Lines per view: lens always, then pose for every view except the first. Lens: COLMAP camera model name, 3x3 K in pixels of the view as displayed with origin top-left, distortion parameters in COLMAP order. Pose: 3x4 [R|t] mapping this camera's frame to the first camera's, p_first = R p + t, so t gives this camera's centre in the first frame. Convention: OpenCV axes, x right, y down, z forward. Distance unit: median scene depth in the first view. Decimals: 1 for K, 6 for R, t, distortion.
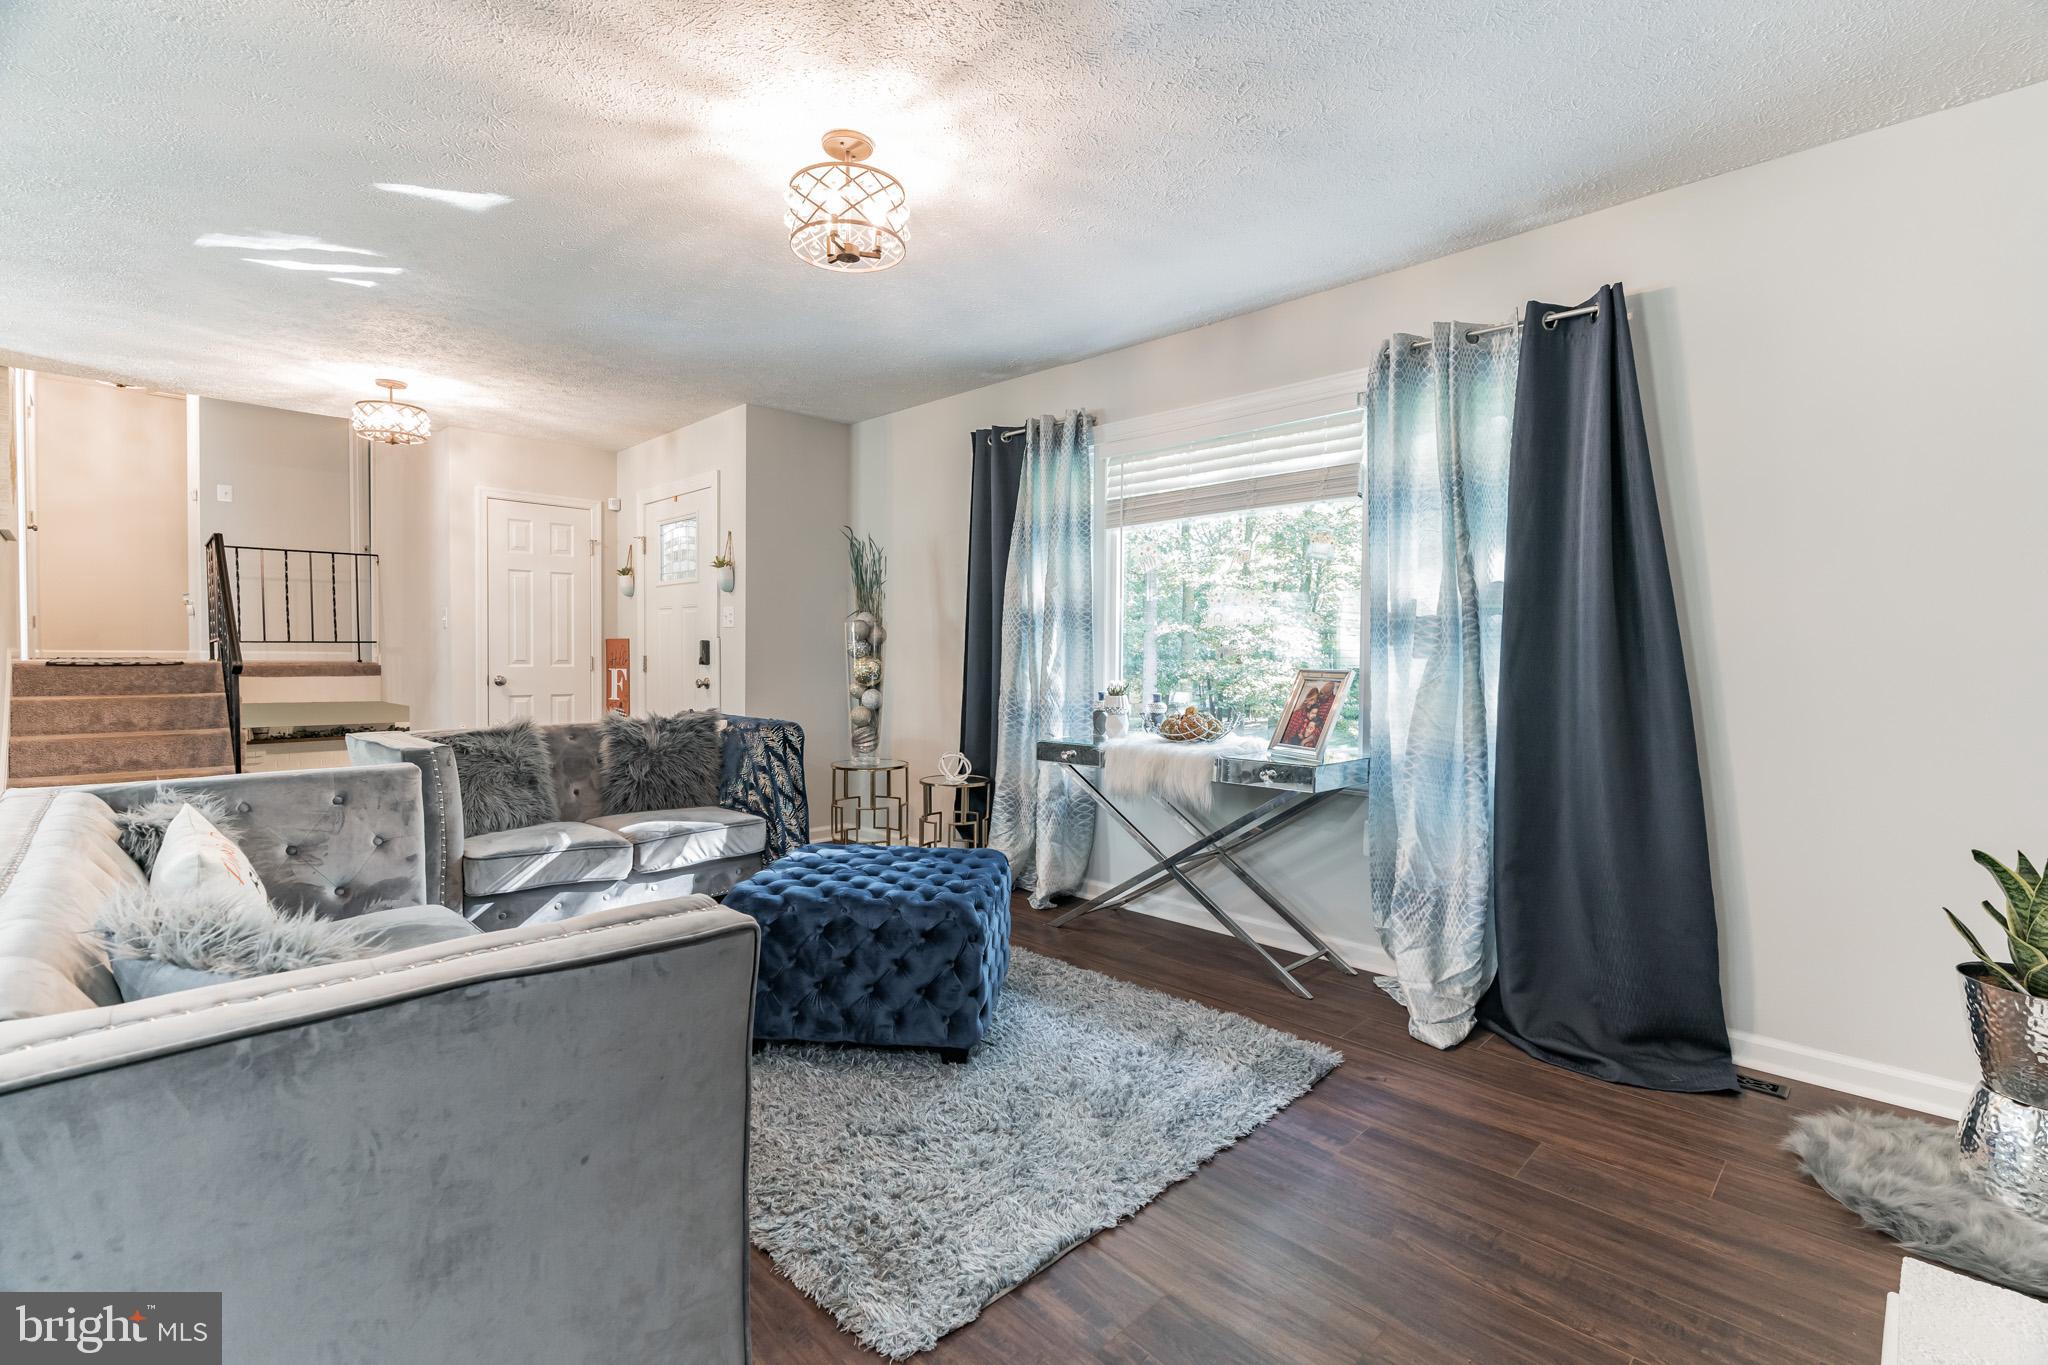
lens RADIAL K [[928.1, 0, 1024.0], [0, 928.1, 682.5], [0, 0, 1]] dist [-0.000051, 0.000118]
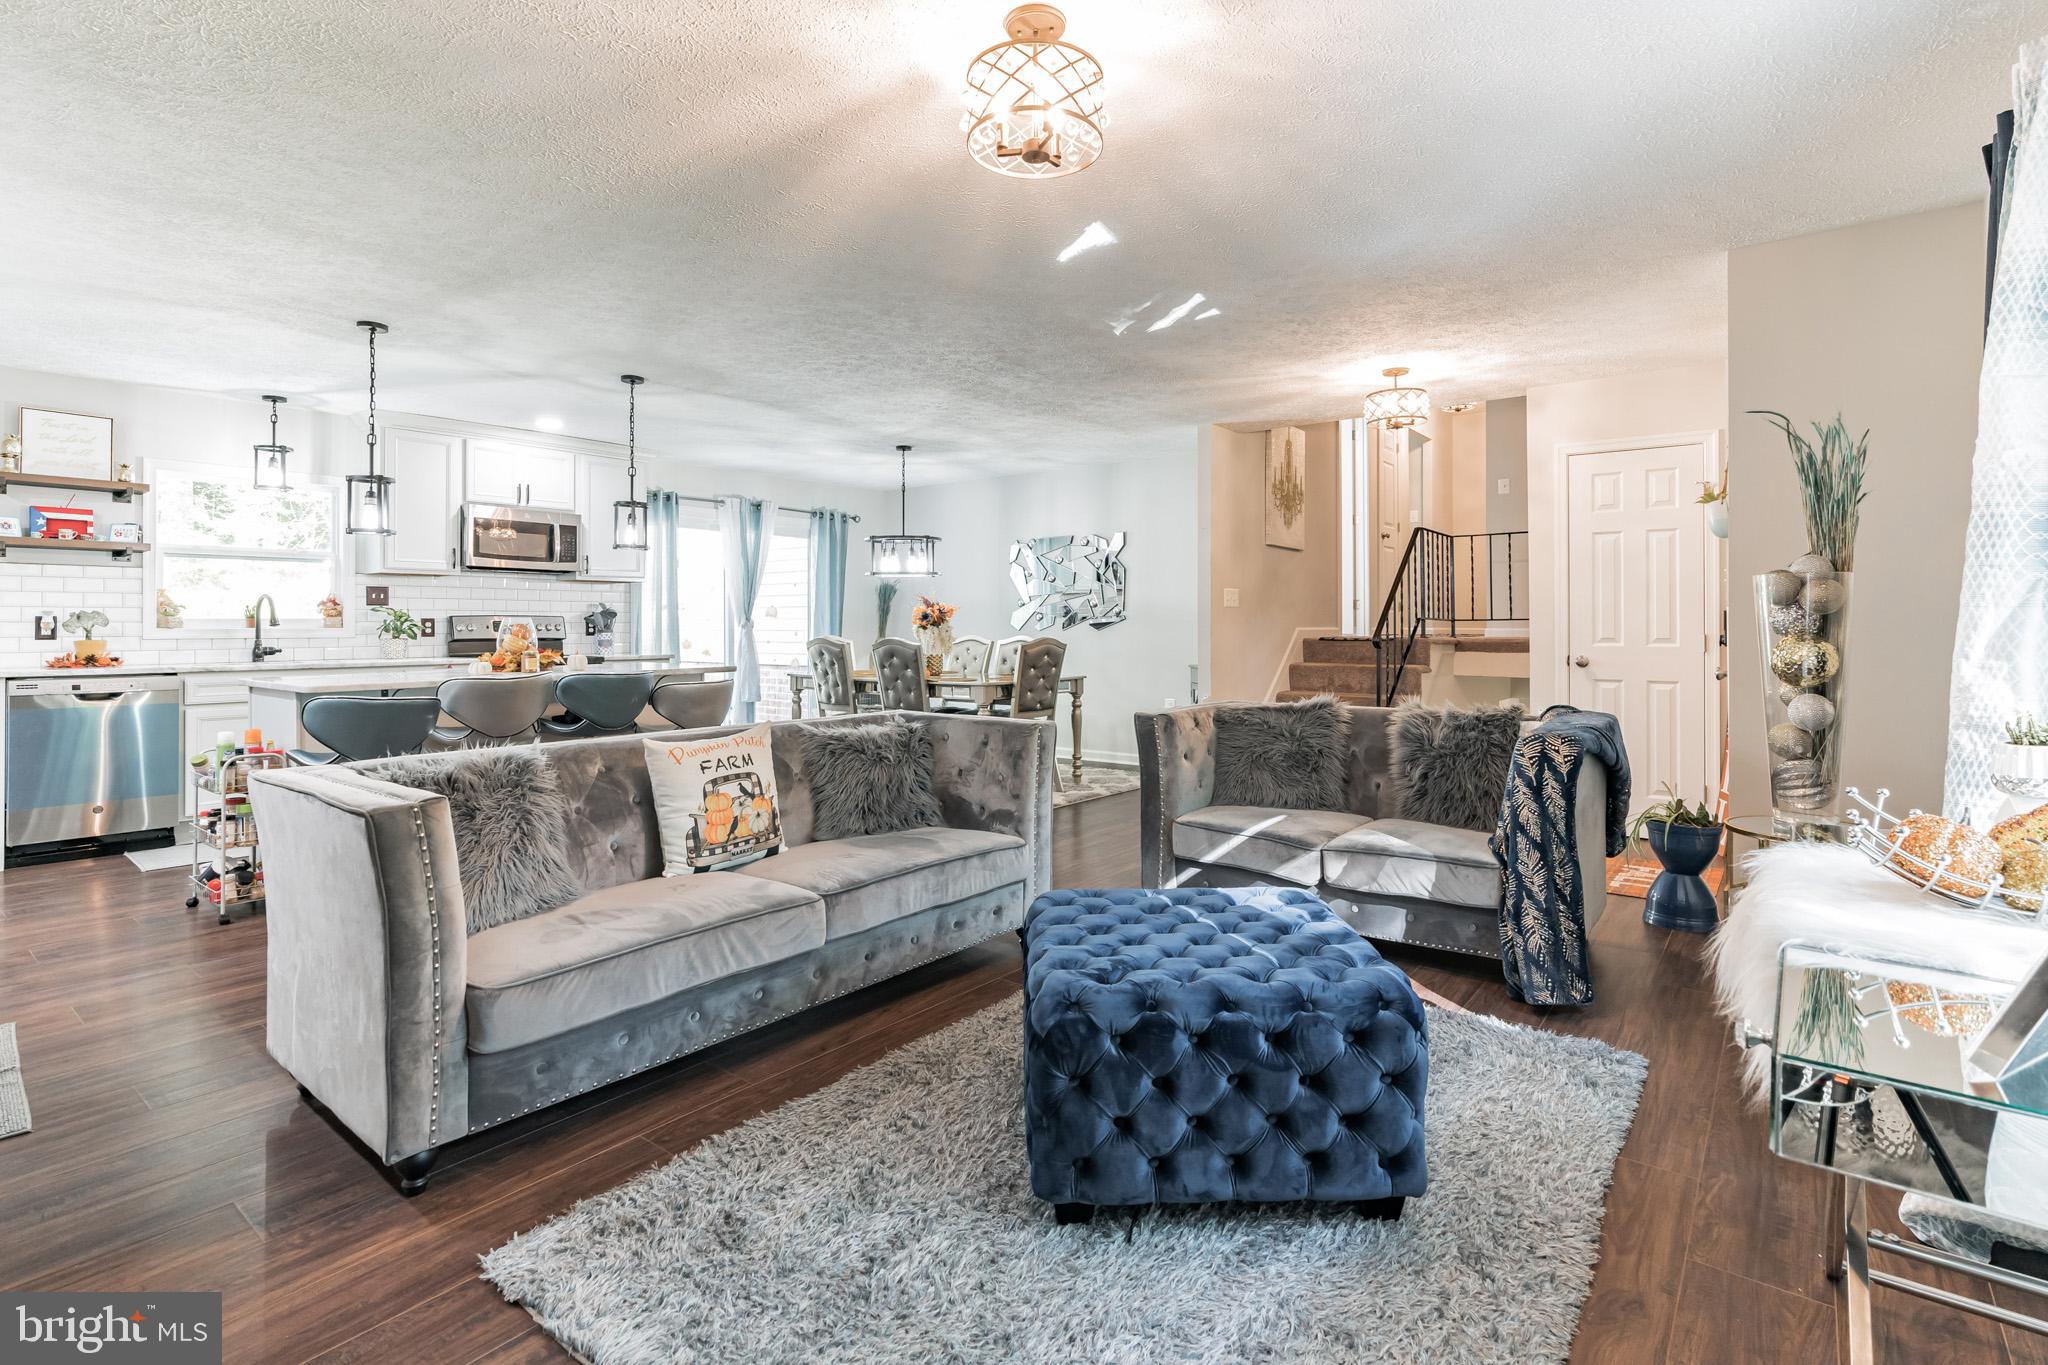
lens RADIAL K [[977.6, 0, 1027.4], [0, 977.6, 625.9], [0, 0, 1]] dist [-0.025202, 0.000103]
pose [[0.109160, -0.007569, -0.993995, 0.356386], [-0.028125, 0.999547, -0.010700, -0.013631], [0.993626, 0.029124, 0.108898, 0.480679]]
